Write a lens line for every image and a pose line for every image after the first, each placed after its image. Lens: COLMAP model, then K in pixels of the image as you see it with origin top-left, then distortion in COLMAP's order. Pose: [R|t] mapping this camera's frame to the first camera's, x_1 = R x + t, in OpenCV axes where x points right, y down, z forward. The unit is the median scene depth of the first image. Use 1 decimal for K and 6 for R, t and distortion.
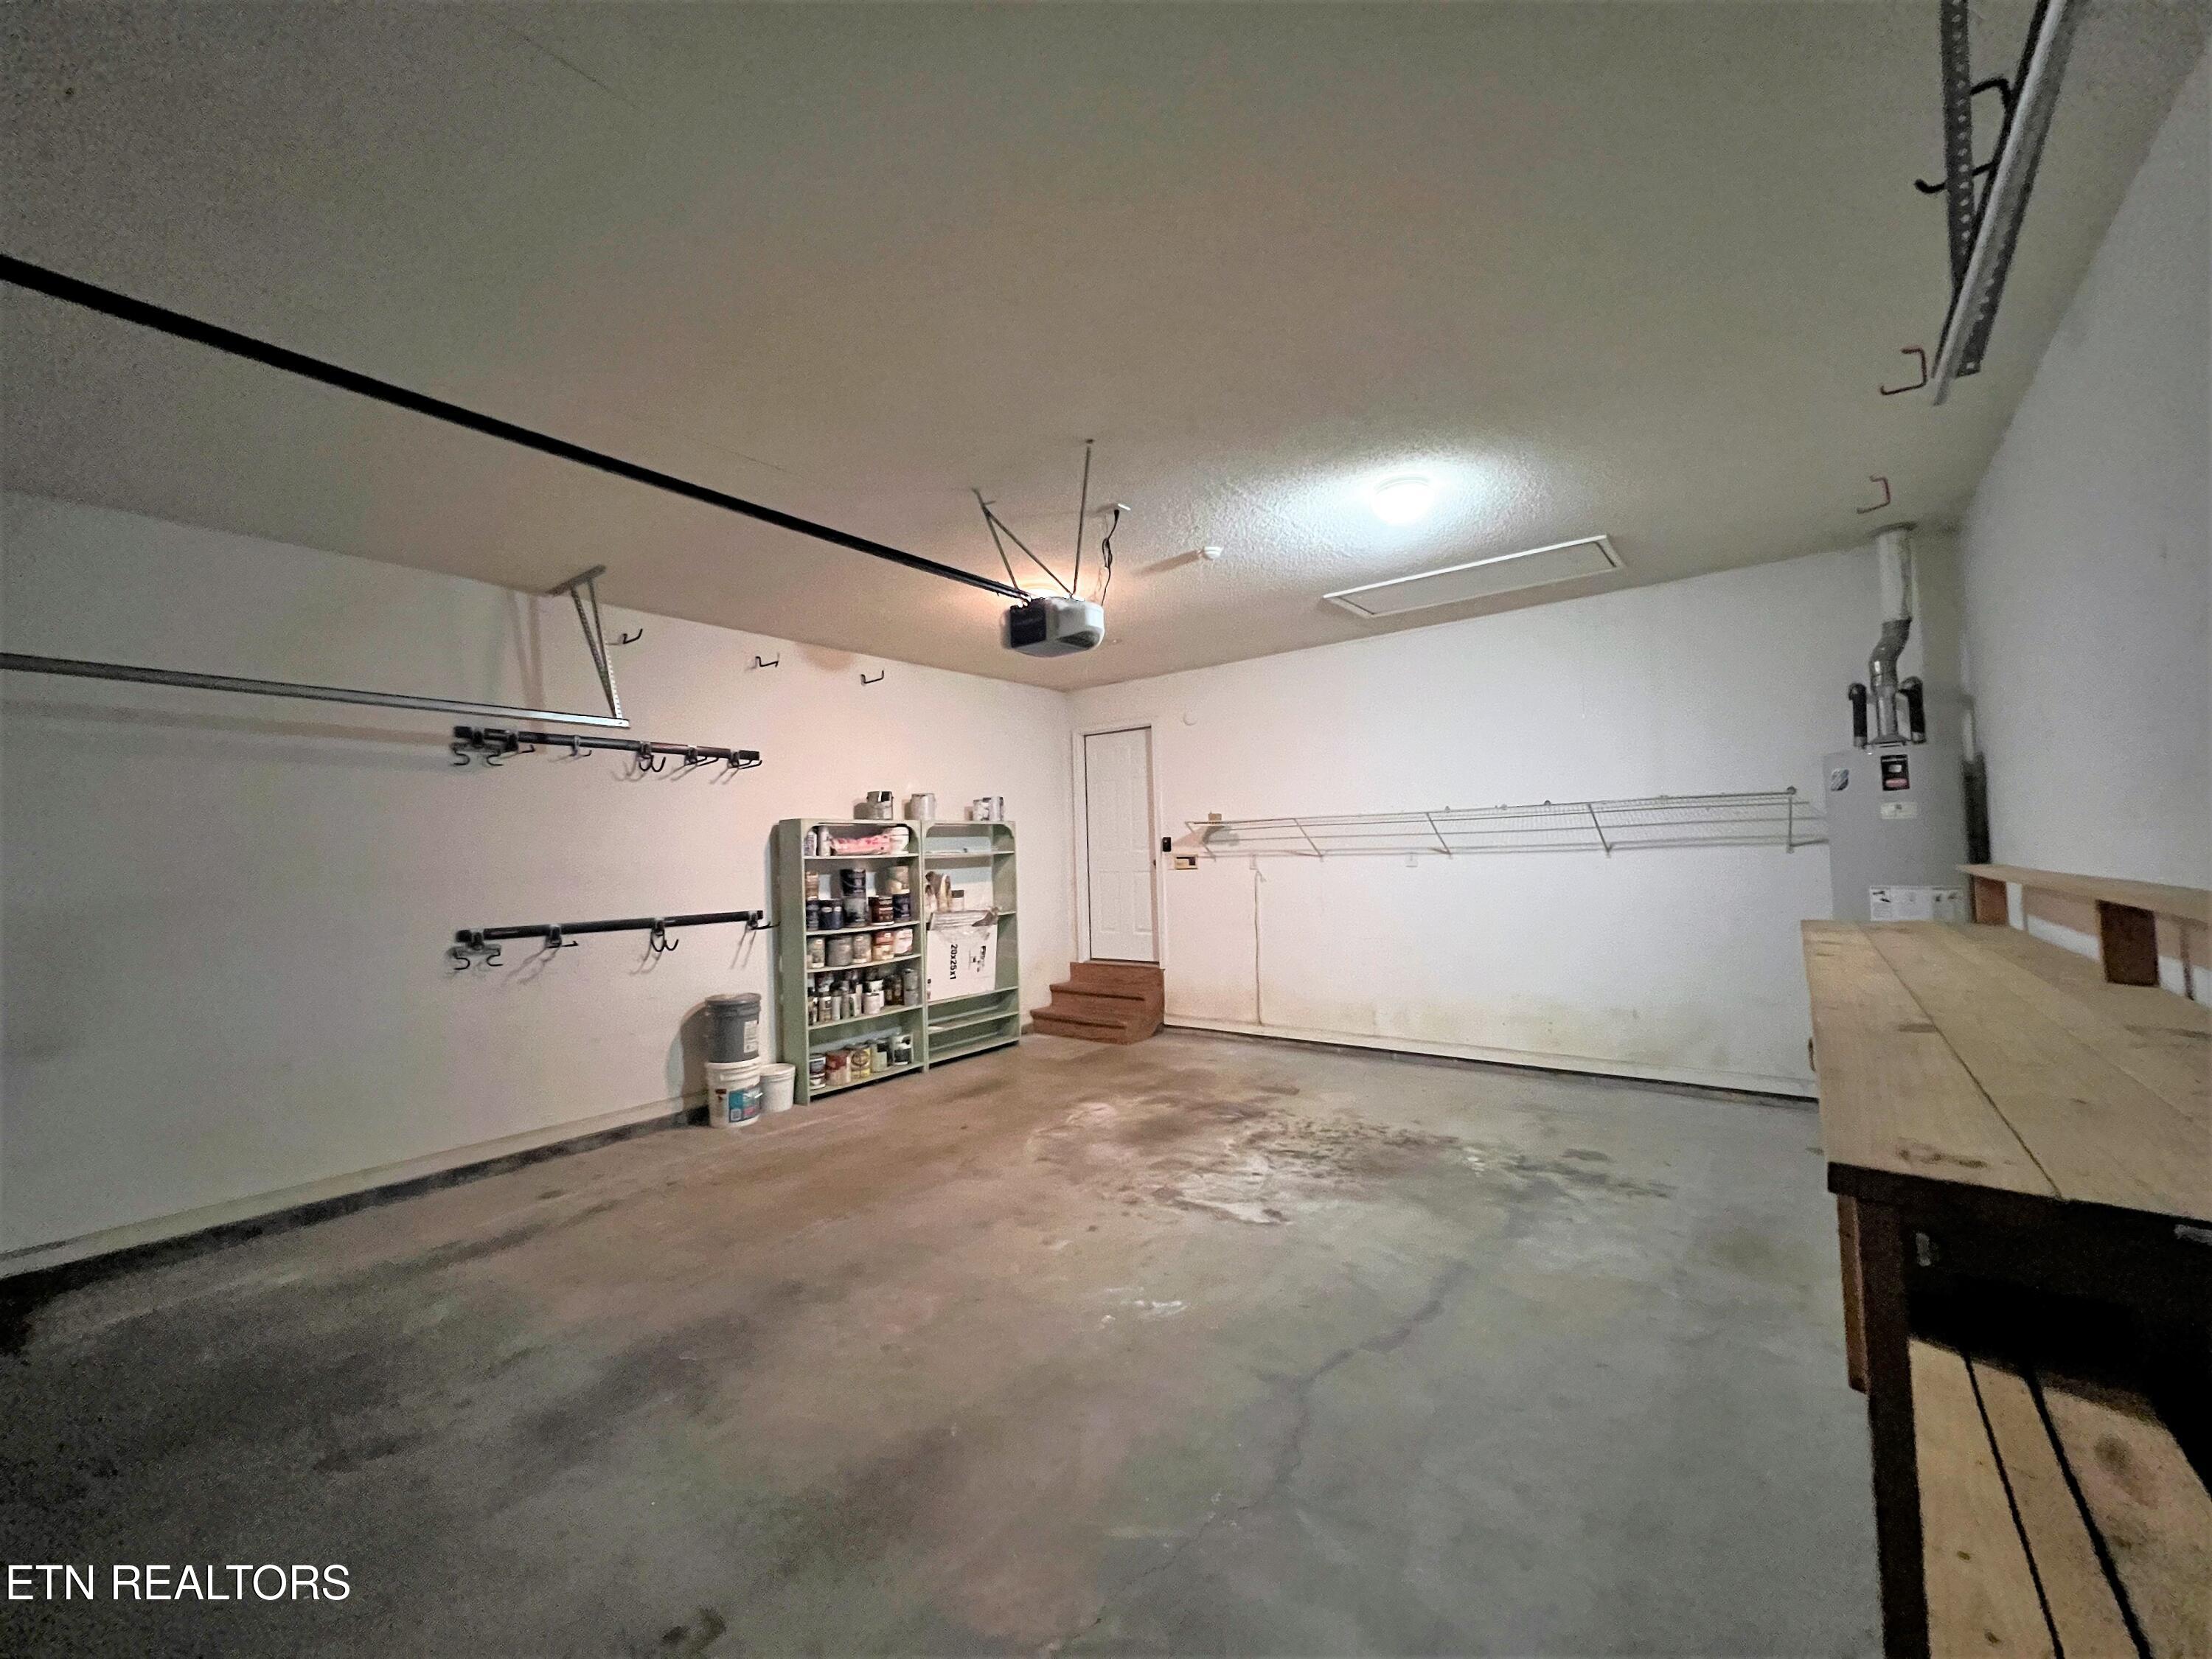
lens RADIAL K [[879.2, 0, 1106.0], [0, 879.2, 829.5], [0, 0, 1]] dist [0.000065, -0.000036]
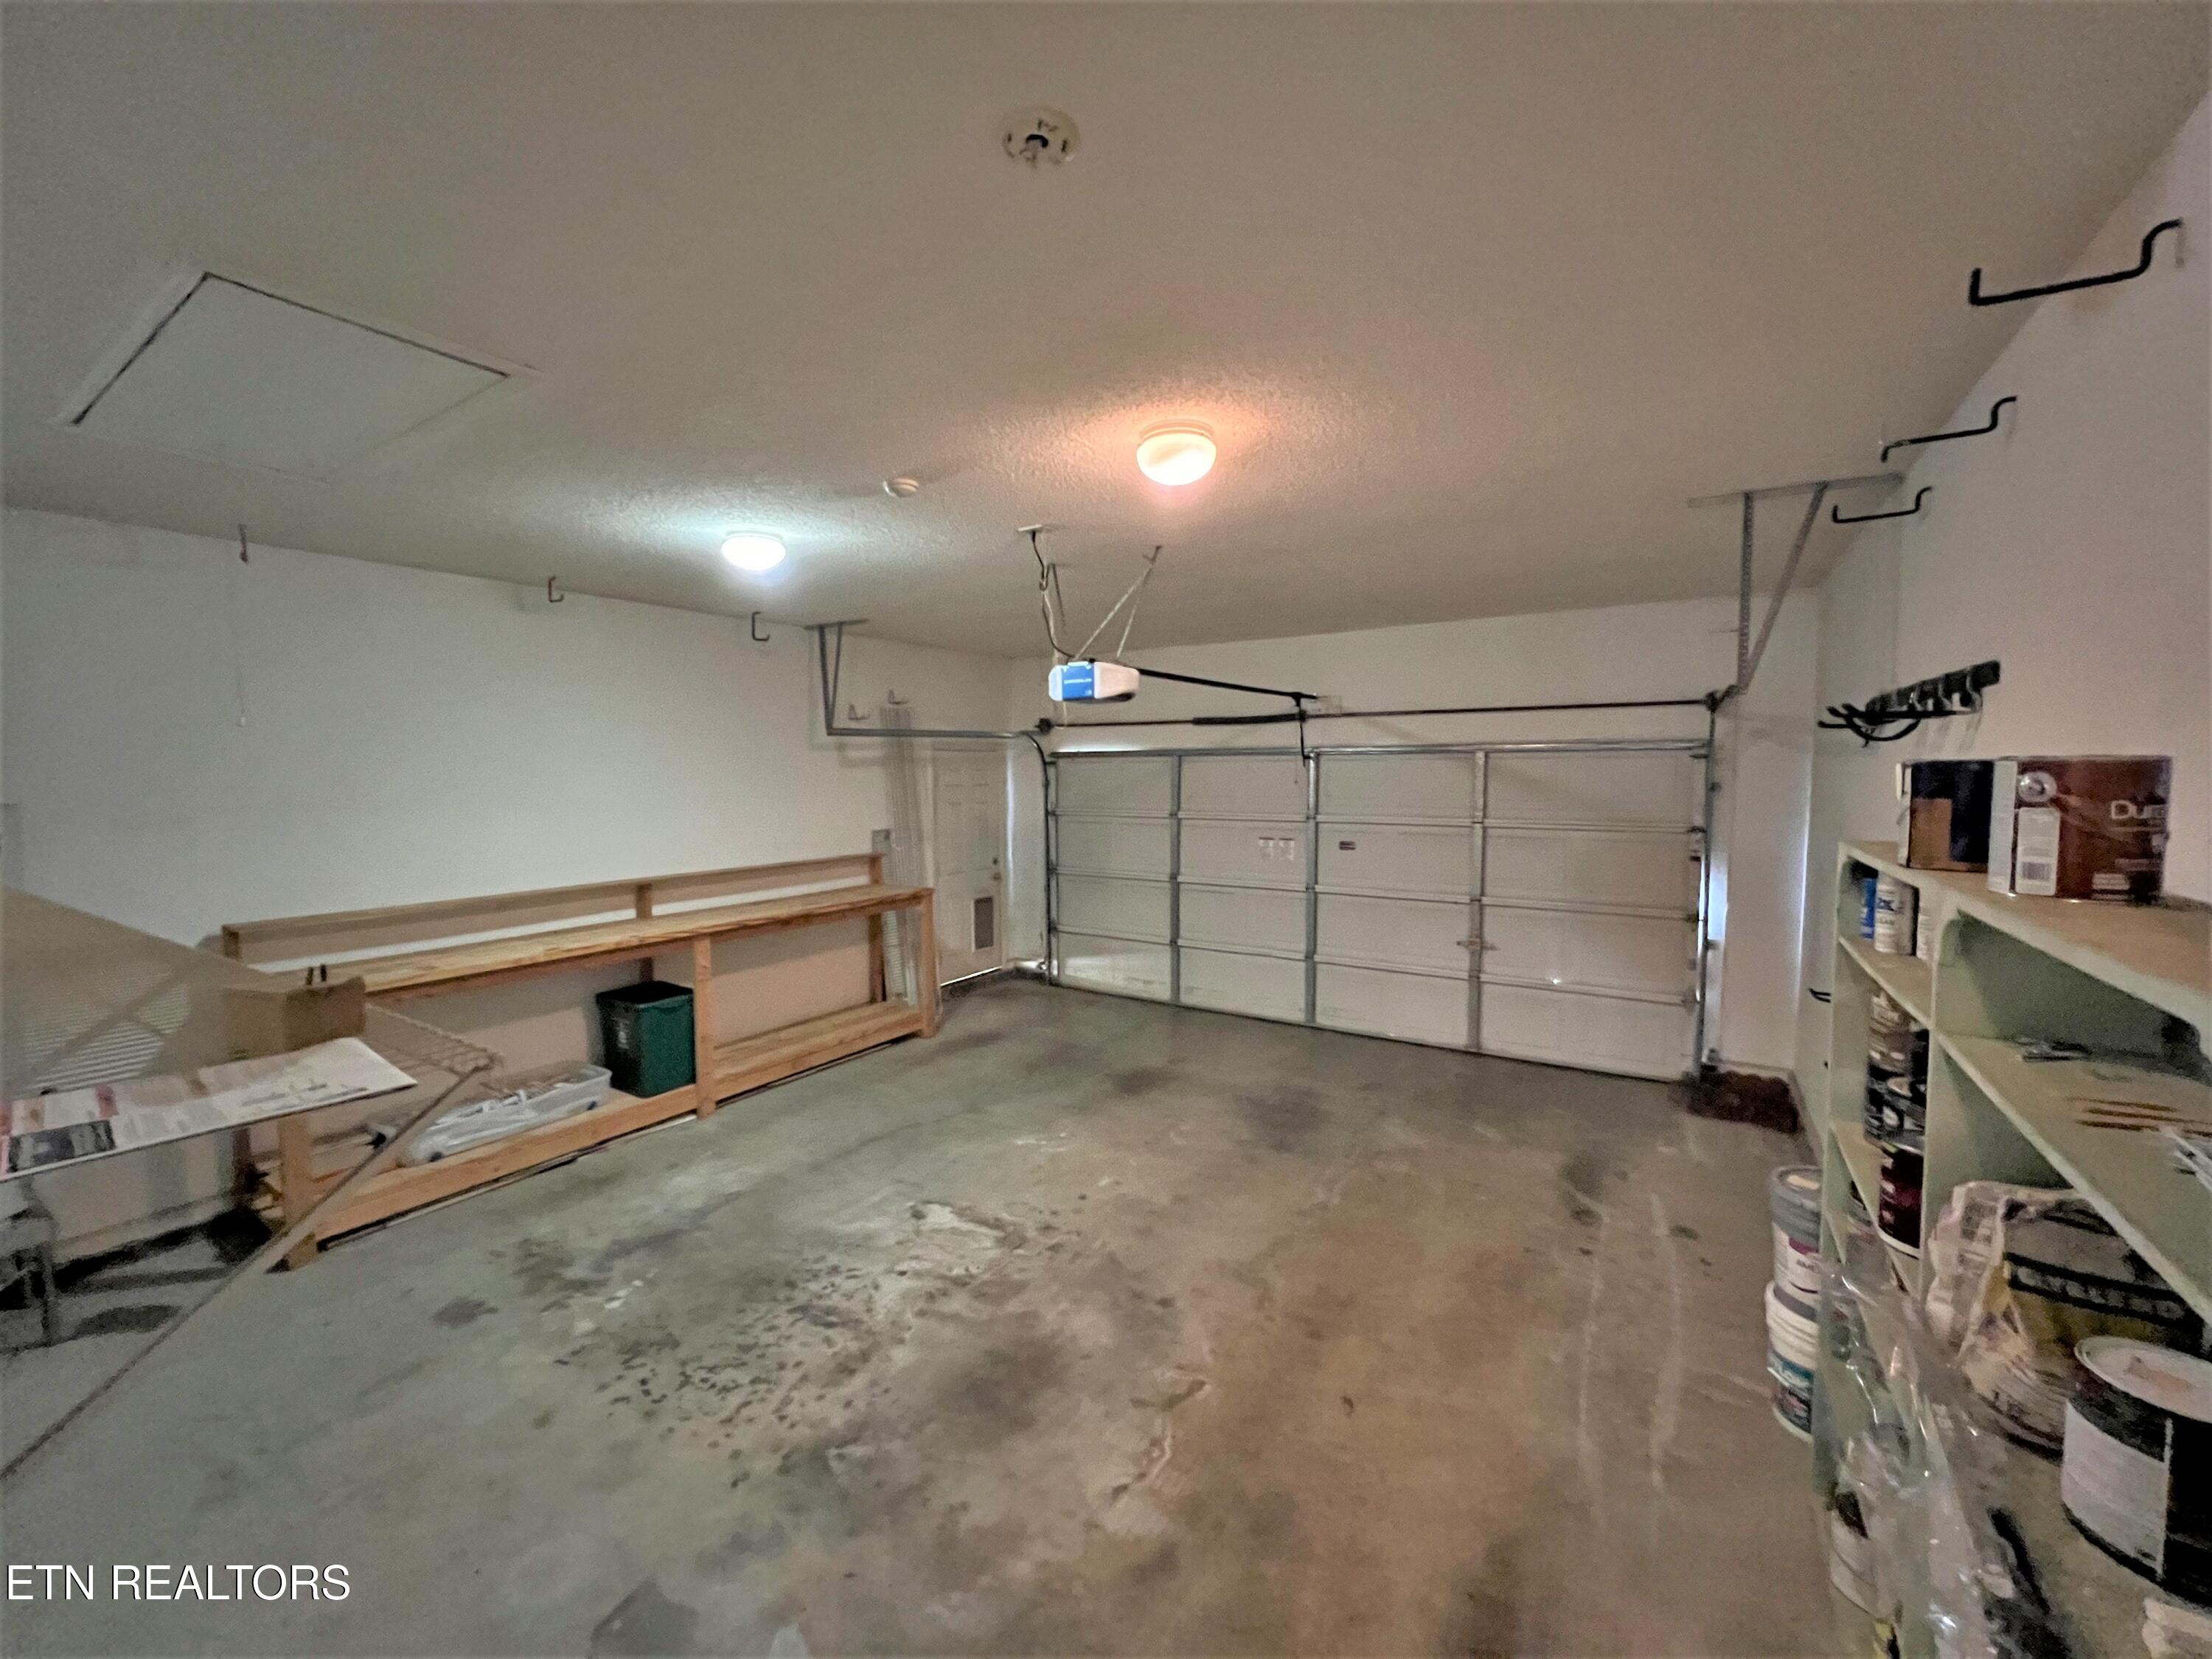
lens RADIAL K [[879.2, 0, 1106.0], [0, 879.2, 829.5], [0, 0, 1]] dist [0.000065, -0.000036]
pose [[-0.994839, 0.044104, -0.091381, 0.032400], [0.040409, 0.998304, 0.041902, -0.065074], [0.093074, 0.037994, -0.994934, 1.813598]]
